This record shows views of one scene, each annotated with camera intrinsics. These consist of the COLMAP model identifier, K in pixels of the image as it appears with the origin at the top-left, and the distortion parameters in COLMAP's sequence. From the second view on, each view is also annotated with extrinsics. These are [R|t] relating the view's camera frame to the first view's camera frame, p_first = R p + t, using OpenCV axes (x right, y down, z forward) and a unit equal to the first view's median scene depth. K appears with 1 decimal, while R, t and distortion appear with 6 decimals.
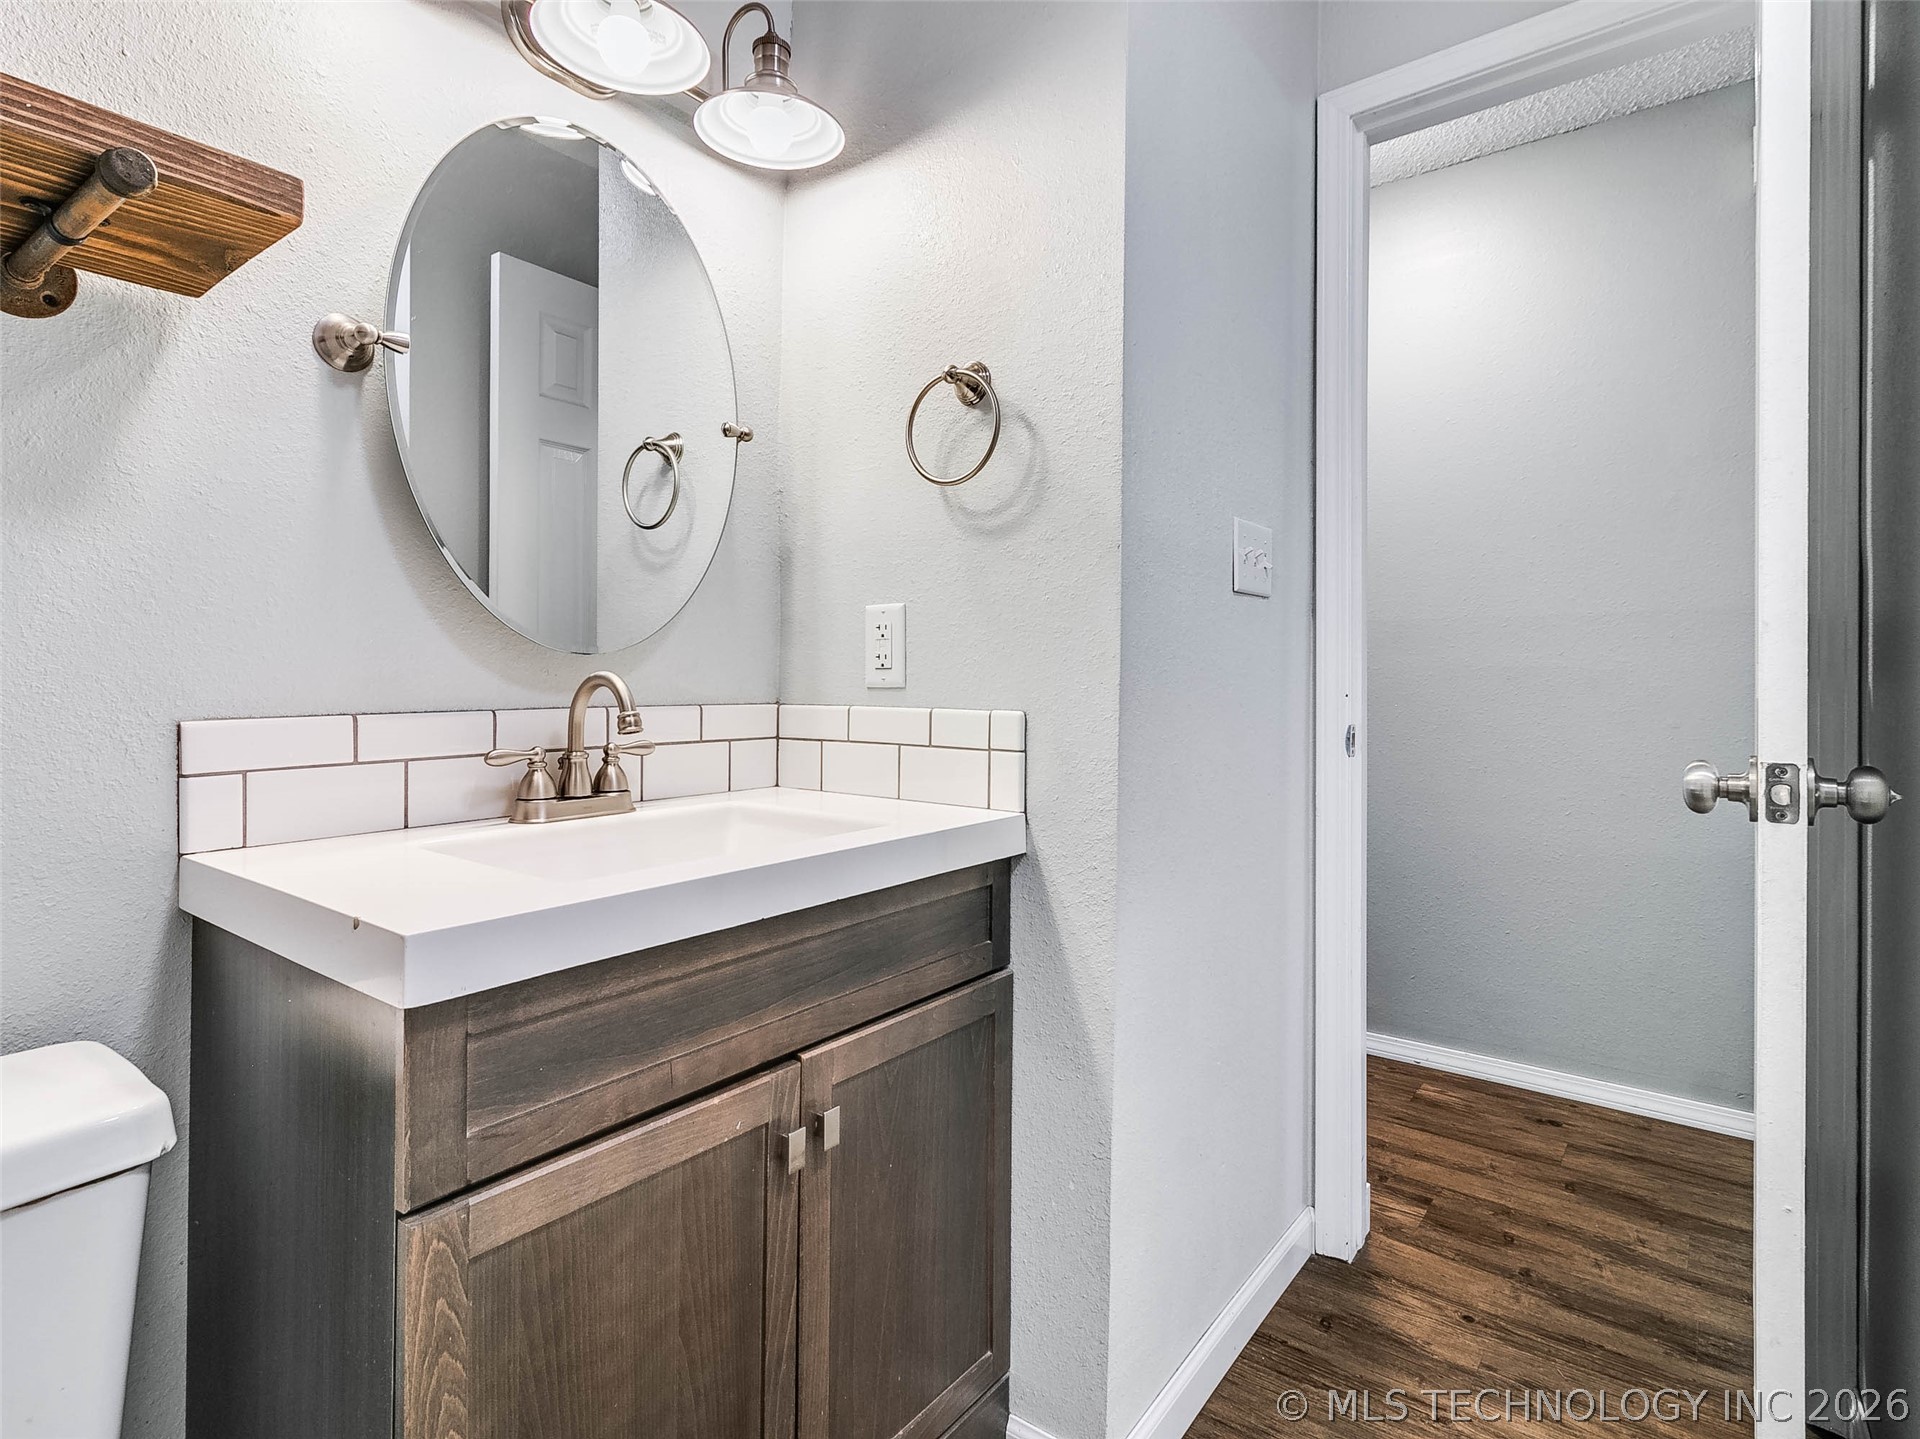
lens RADIAL K [[988.9, 0, 950.0], [0, 988.9, 678.1], [0, 0, 1]] dist [0.001020, -0.000385]
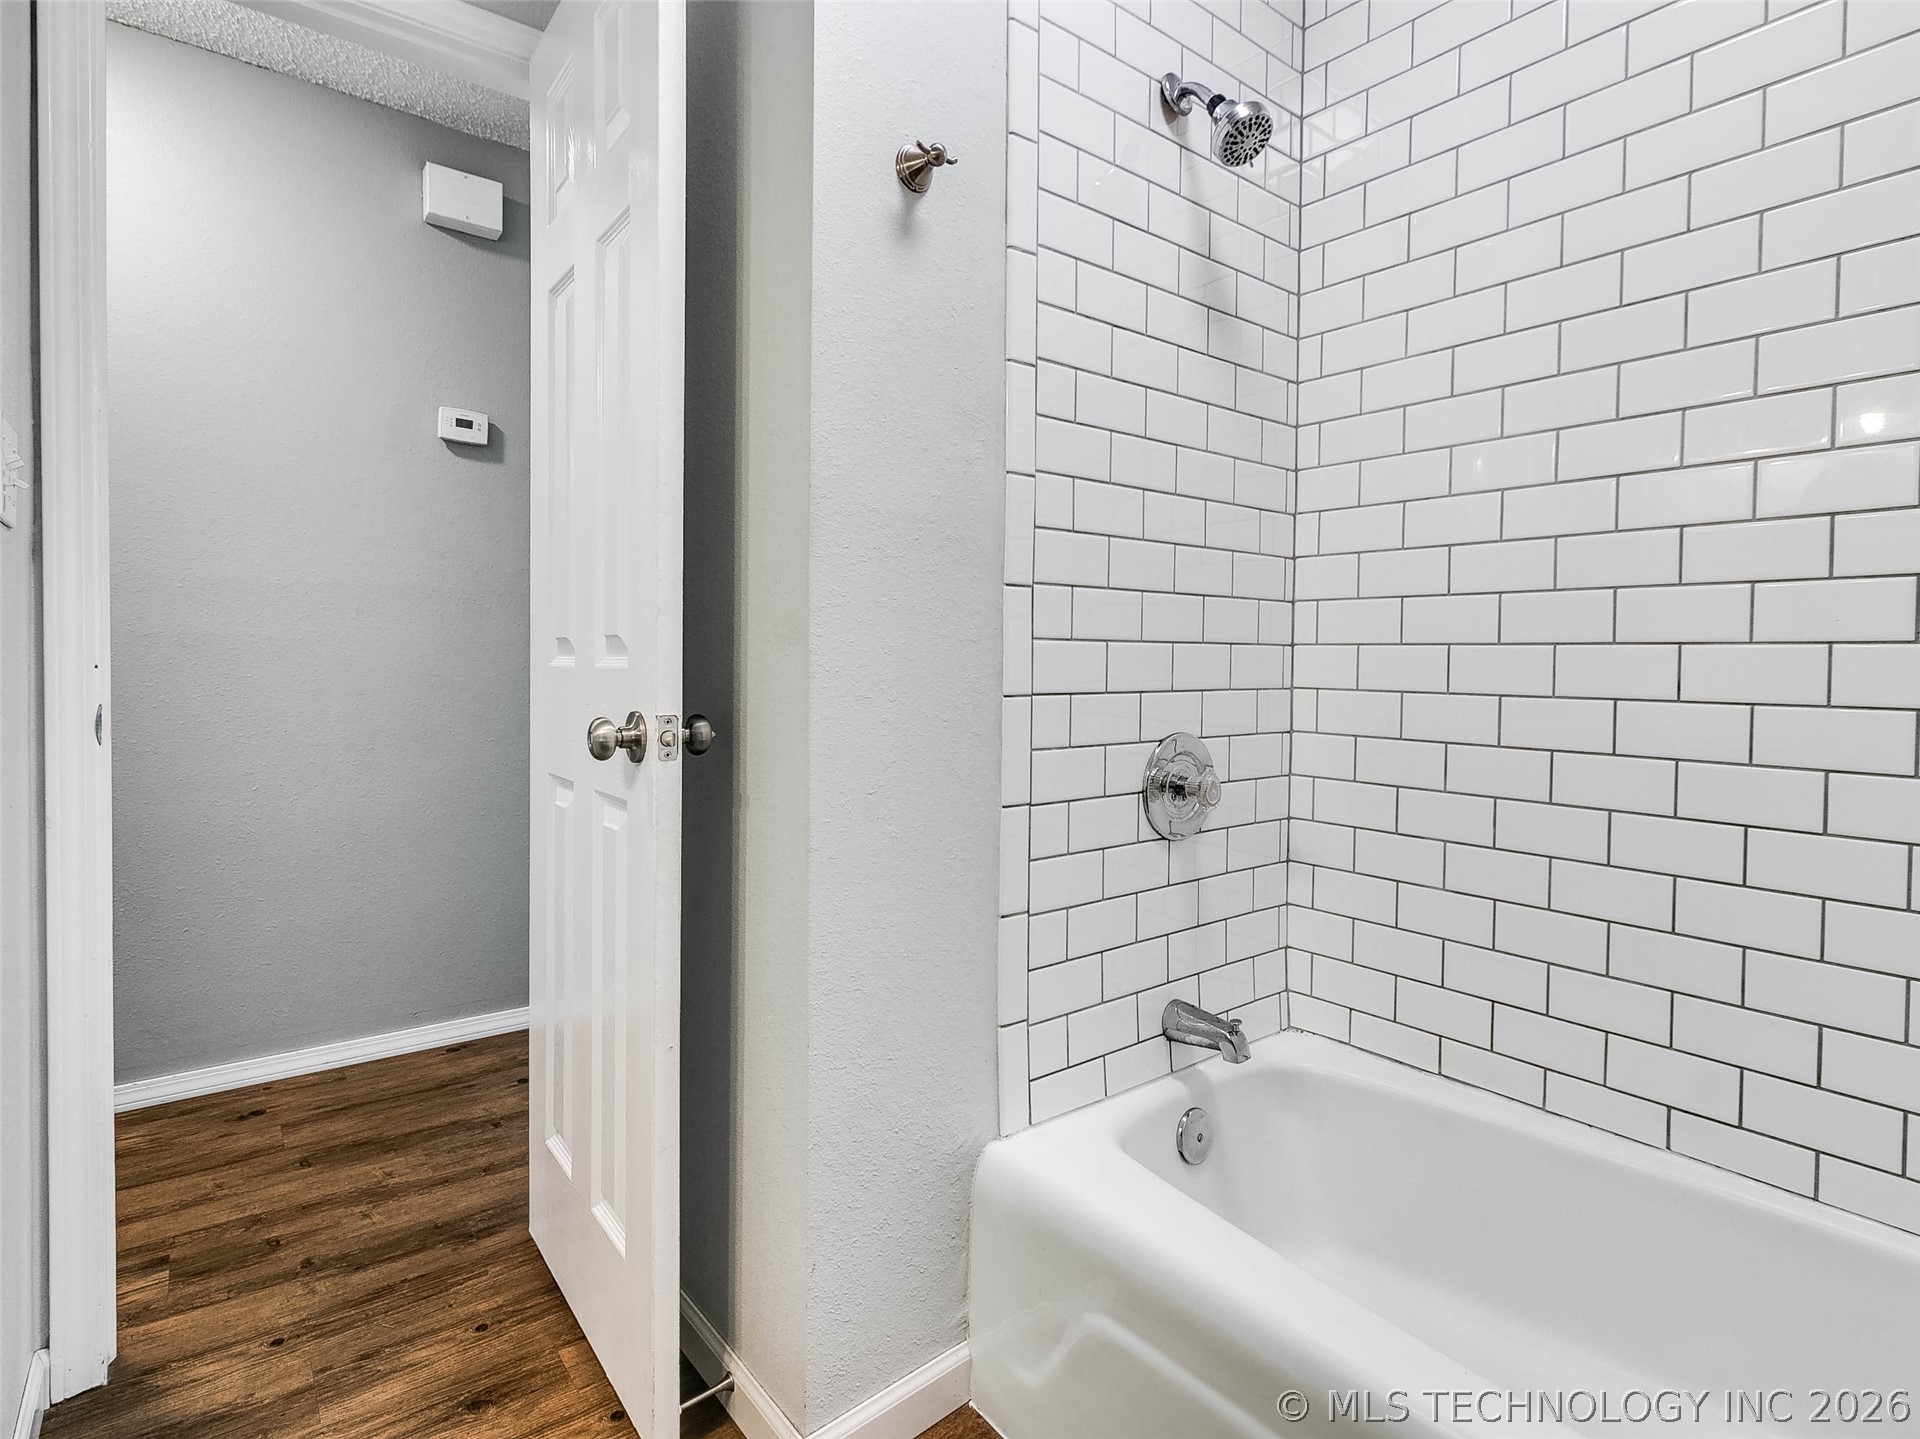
lens RADIAL K [[988.9, 0, 950.0], [0, 988.9, 678.1], [0, 0, 1]] dist [0.001020, -0.000385]
pose [[0.254162, -0.018779, 0.966979, -0.211950], [-0.011775, 0.999677, 0.022510, 0.001453], [-0.967090, -0.017108, 0.253859, 0.185275]]
